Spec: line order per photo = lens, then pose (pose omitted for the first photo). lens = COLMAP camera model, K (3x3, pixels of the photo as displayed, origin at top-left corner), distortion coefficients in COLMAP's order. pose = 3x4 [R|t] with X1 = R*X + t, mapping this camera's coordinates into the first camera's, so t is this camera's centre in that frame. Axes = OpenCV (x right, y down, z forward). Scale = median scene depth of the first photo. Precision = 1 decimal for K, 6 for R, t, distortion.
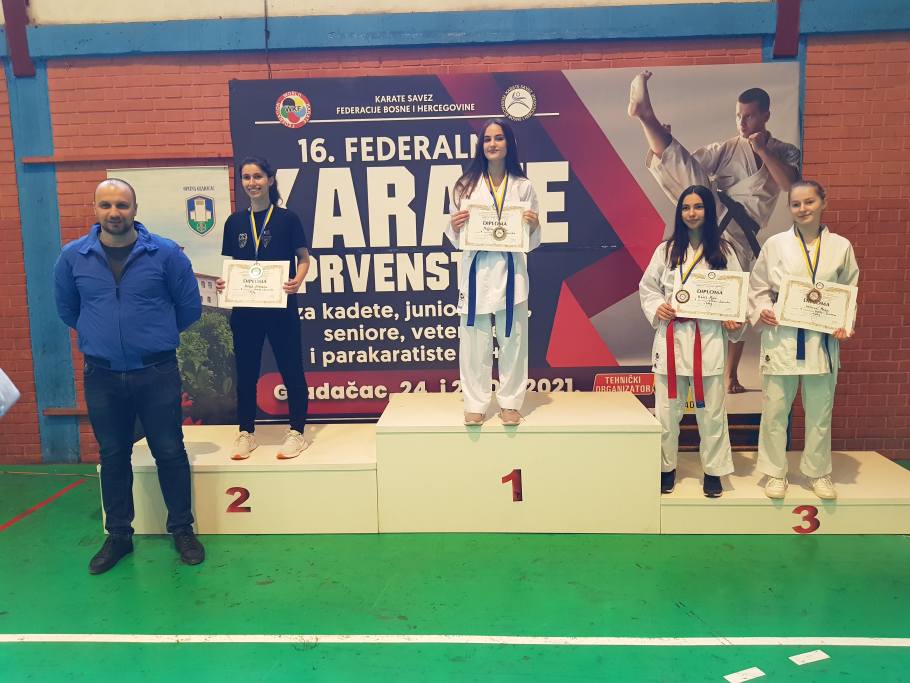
lens RADIAL K [[688.4, 0, 458.6], [0, 688.4, 343.1], [0, 0, 1]] dist [-0.034254, -0.012690]
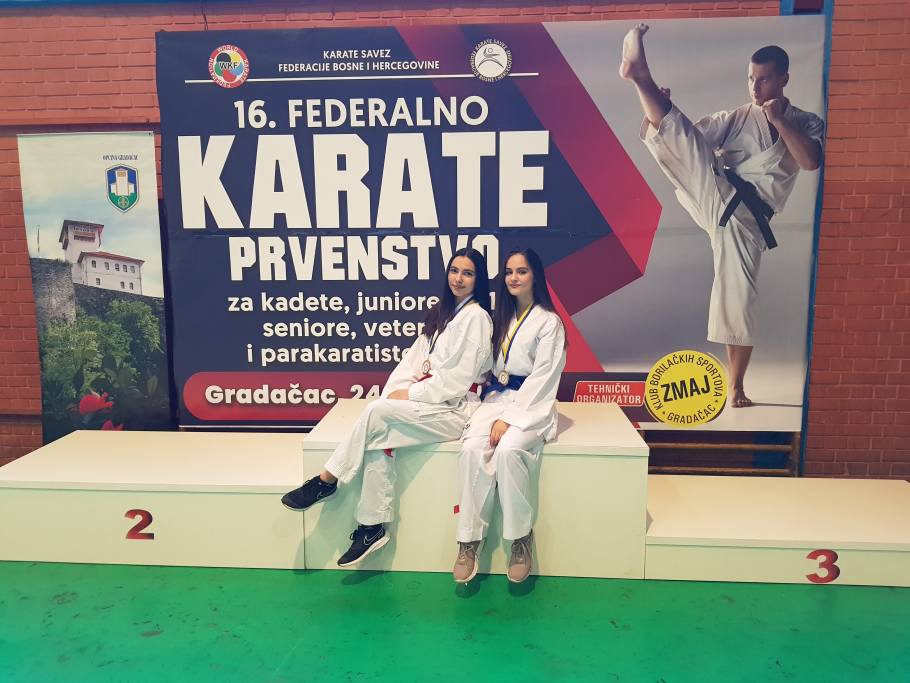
lens RADIAL K [[688.4, 0, 453.3], [0, 688.4, 342.6], [0, 0, 1]] dist [-0.034254, -0.012690]
pose [[0.999676, 0.019718, -0.016118, 0.060280], [-0.019630, 0.999792, 0.005607, -0.004932], [0.016225, -0.005289, 0.999854, 0.146188]]
